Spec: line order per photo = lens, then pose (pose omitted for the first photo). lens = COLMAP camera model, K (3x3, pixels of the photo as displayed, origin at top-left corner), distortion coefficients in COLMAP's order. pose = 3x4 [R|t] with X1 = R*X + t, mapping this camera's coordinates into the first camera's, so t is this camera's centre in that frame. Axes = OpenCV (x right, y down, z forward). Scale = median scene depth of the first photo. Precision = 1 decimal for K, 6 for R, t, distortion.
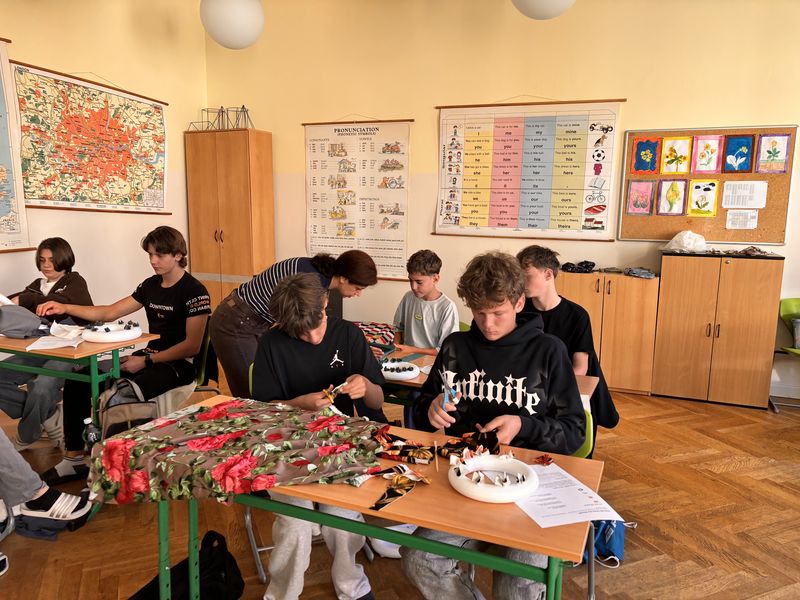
lens RADIAL K [[571.9, 0, 400.0], [0, 571.9, 300.0], [0, 0, 1]] dist [-0.008889, 0.001734]
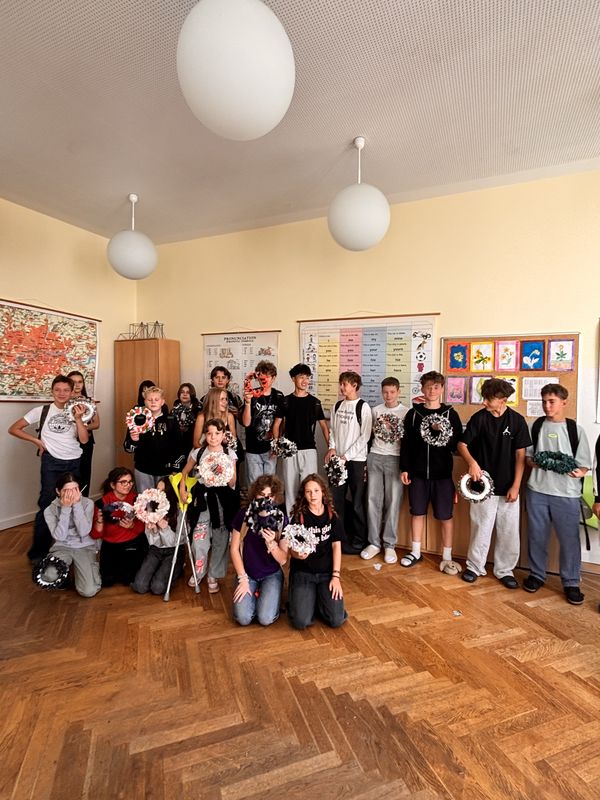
lens RADIAL K [[396.9, 0, 300.0], [0, 396.9, 400.0], [0, 0, 1]] dist [-0.026344, 0.010582]
pose [[0.999069, -0.003371, -0.043009, 0.125440], [-0.002009, 0.992225, -0.124443, -0.053082], [0.043094, 0.124414, 0.991294, 0.147429]]
